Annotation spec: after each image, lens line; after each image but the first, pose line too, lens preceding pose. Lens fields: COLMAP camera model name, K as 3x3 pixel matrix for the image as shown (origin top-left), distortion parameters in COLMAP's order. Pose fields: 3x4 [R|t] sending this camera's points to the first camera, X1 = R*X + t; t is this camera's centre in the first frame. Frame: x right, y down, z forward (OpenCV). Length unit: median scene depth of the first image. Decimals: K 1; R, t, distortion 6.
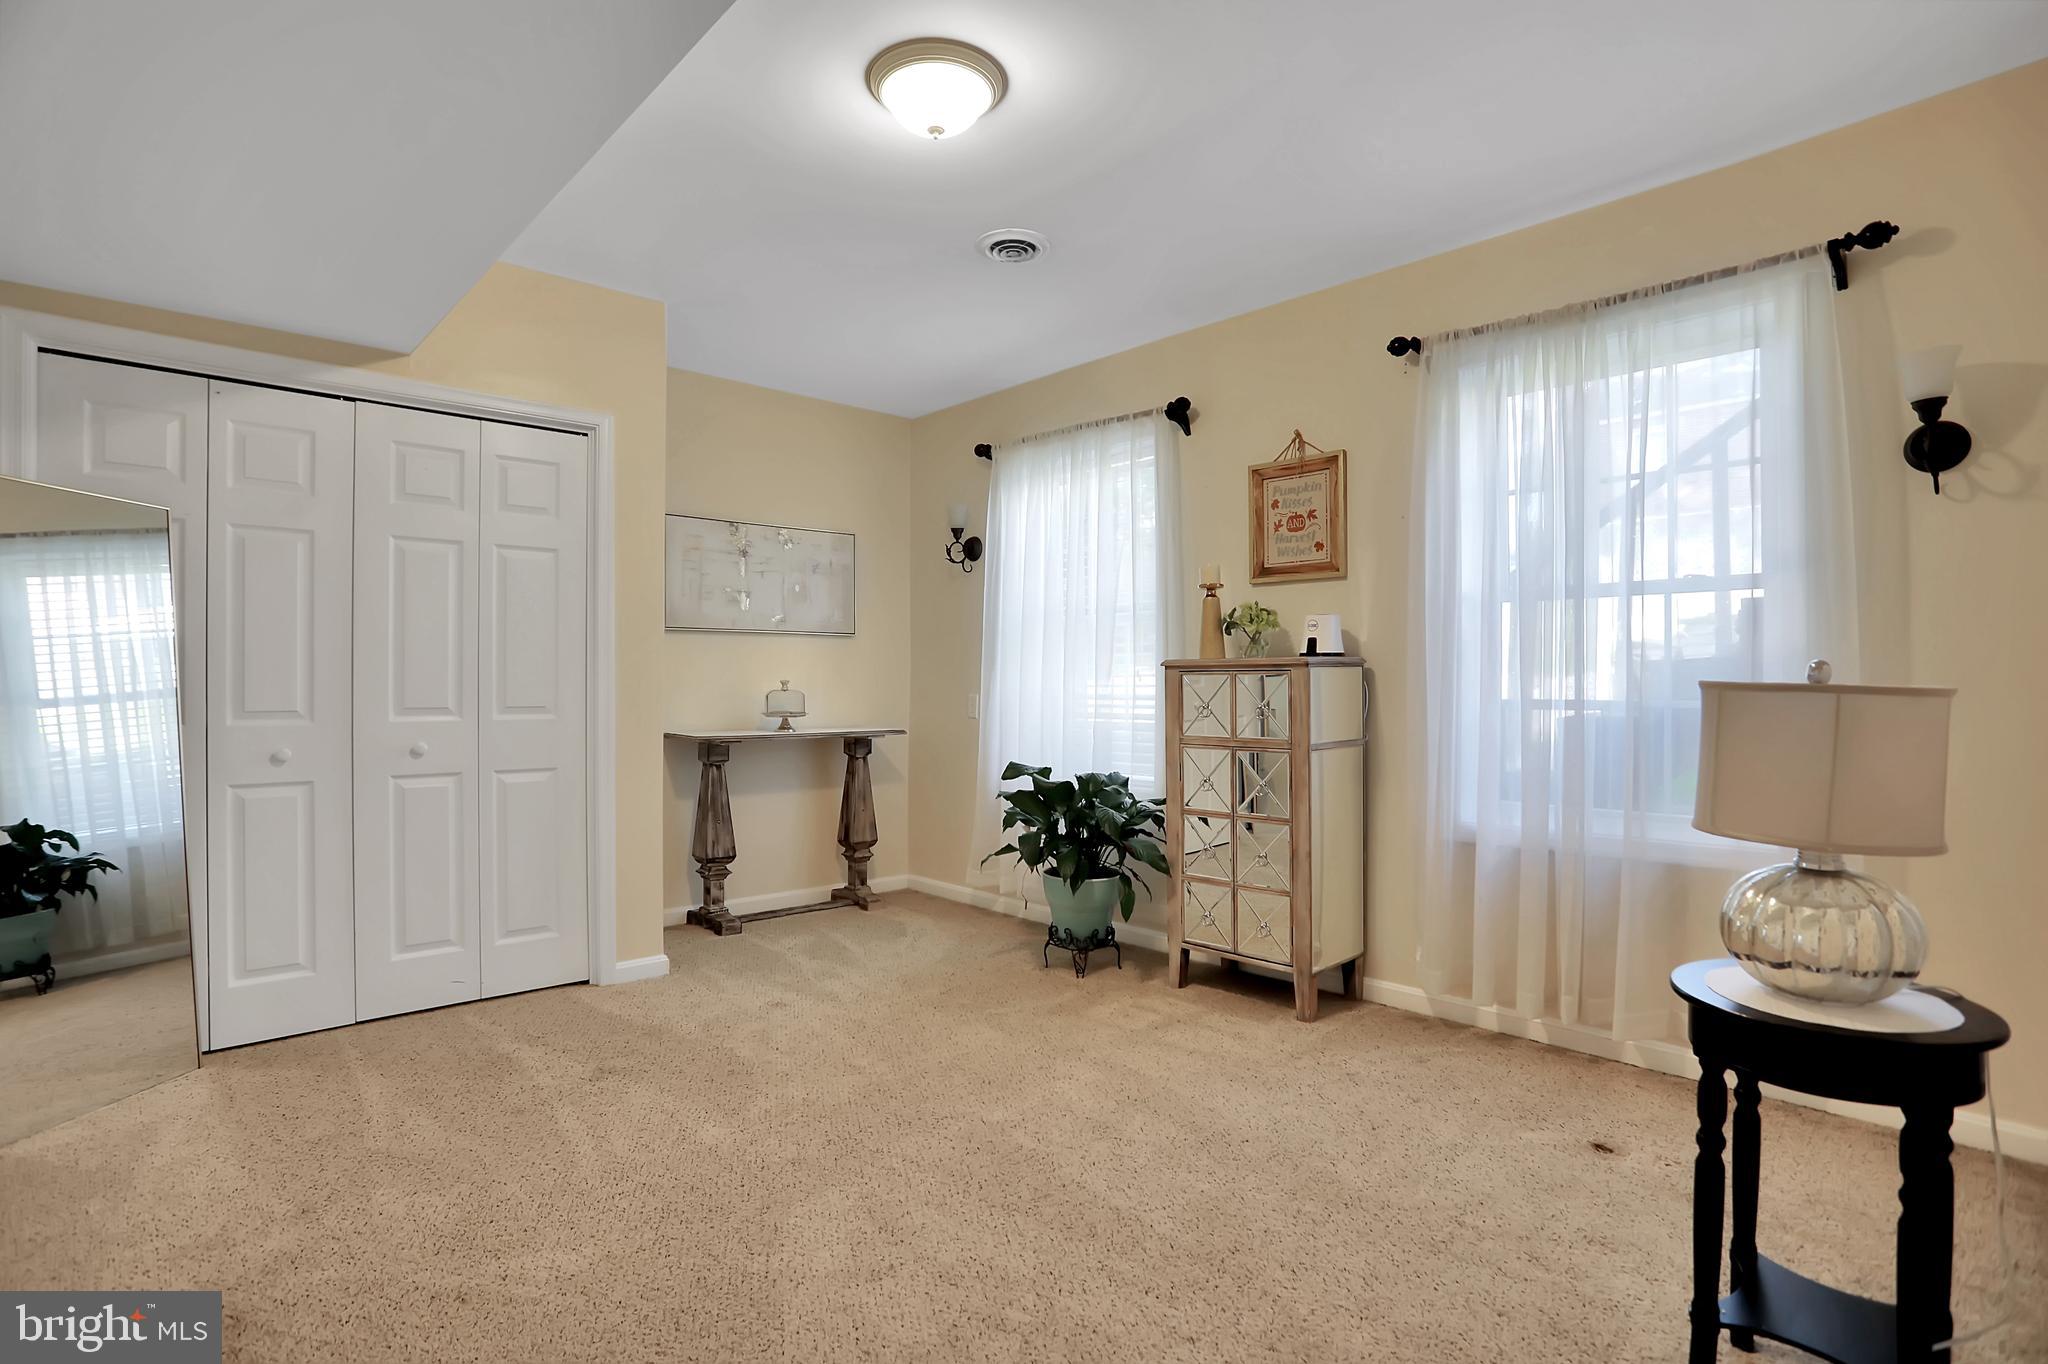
lens RADIAL K [[952.4, 0, 1014.3], [0, 952.4, 696.1], [0, 0, 1]] dist [-0.034140, -0.000481]
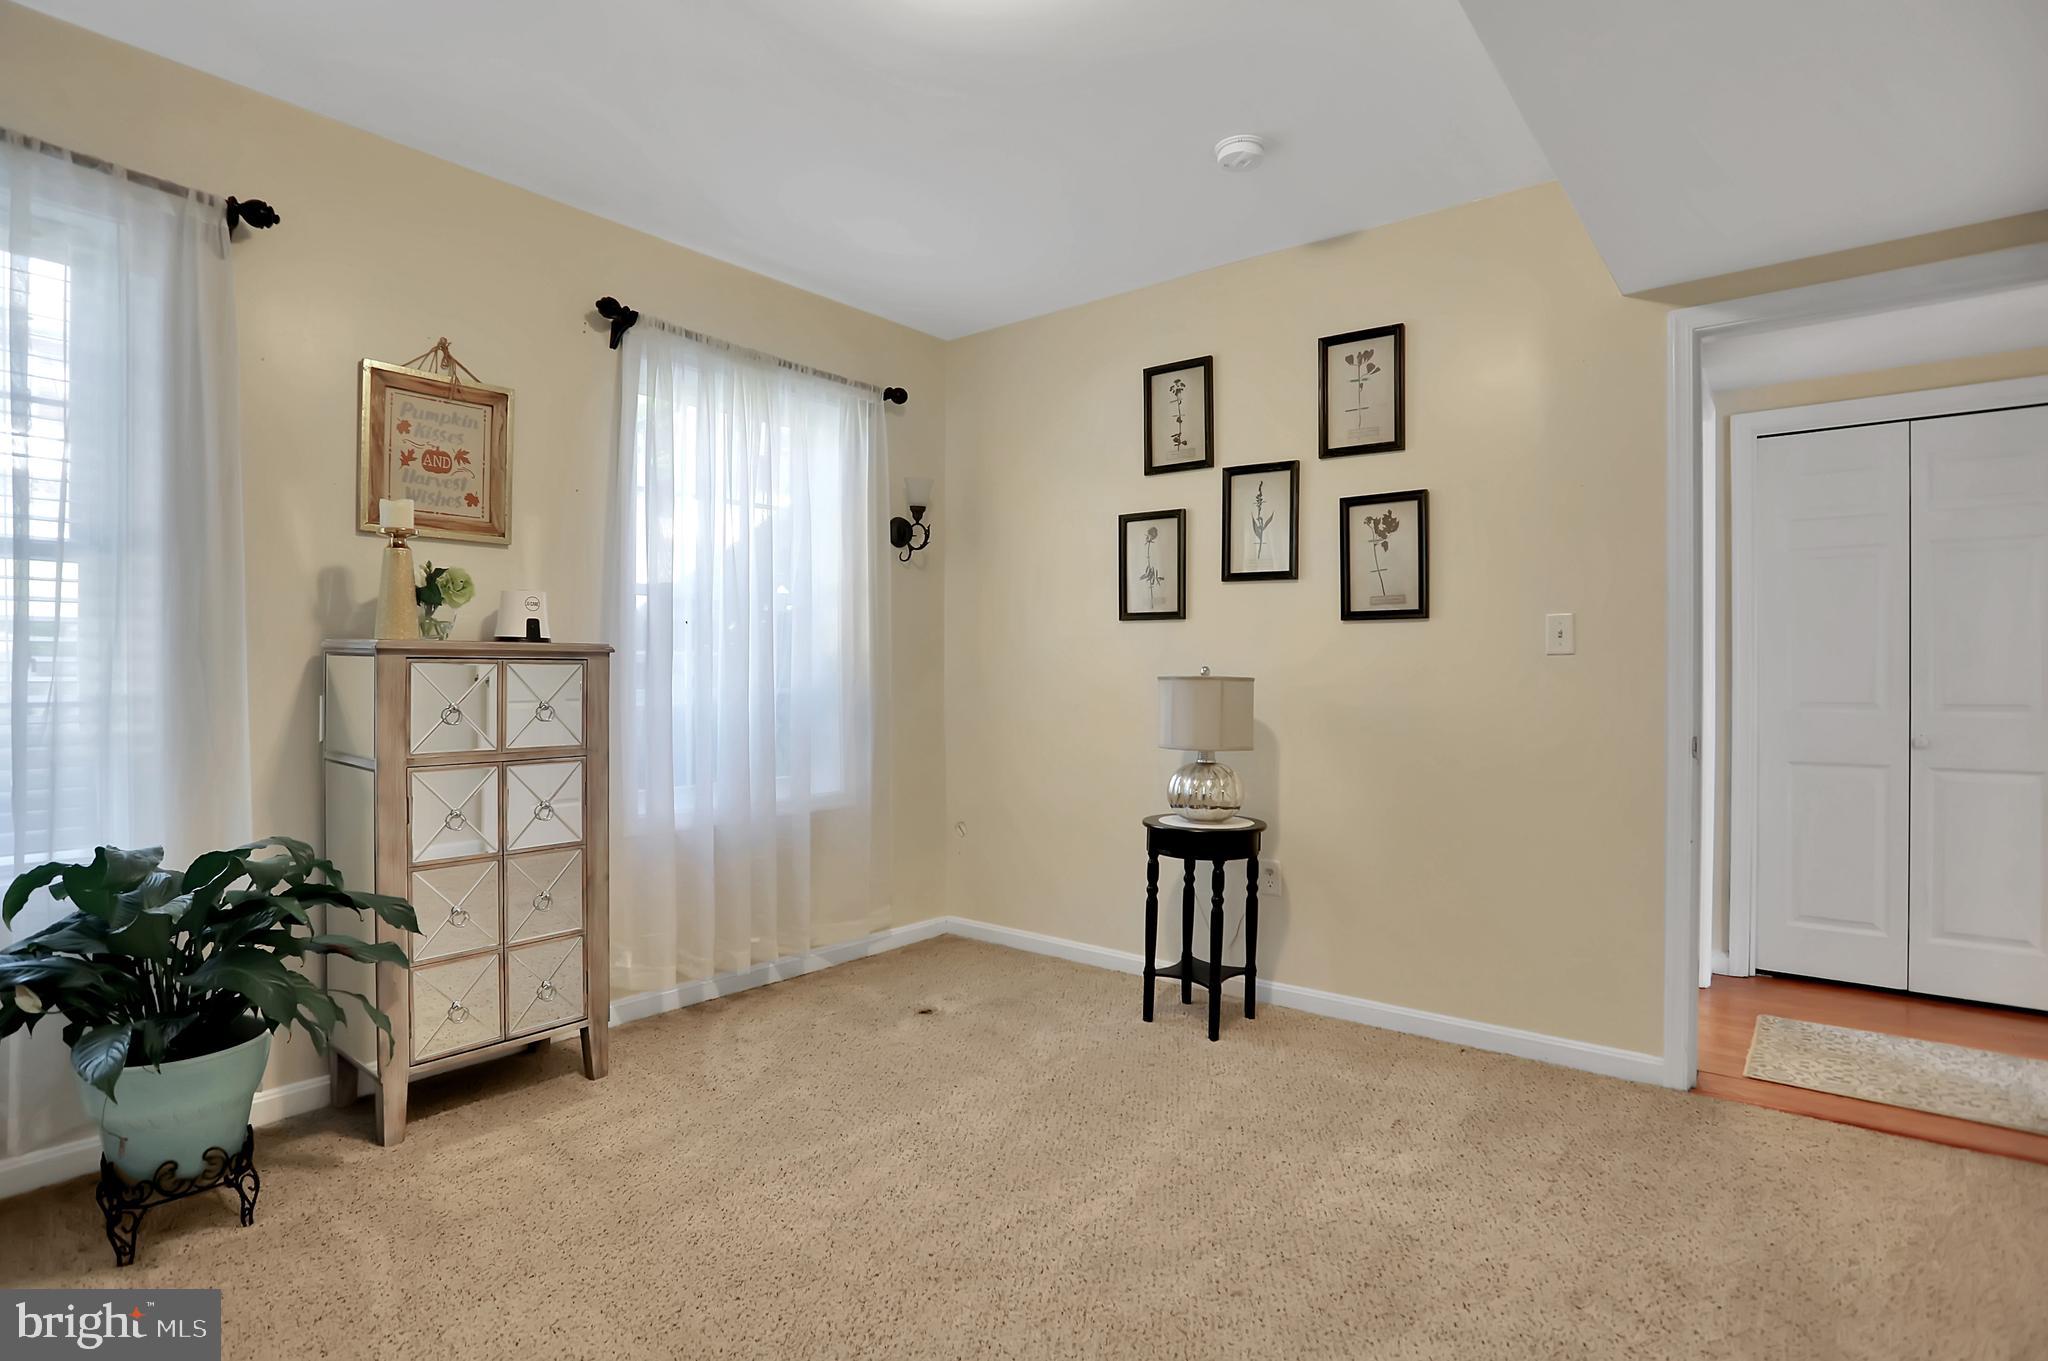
lens RADIAL K [[1061.5, 0, 1011.9], [0, 1061.5, 662.6], [0, 0, 1]] dist [-0.001037, 0.002695]
pose [[-0.113223, 0.003543, 0.993563, -0.604133], [0.009921, 0.999948, -0.002435, -0.017218], [-0.993520, 0.009581, -0.113252, 0.662690]]
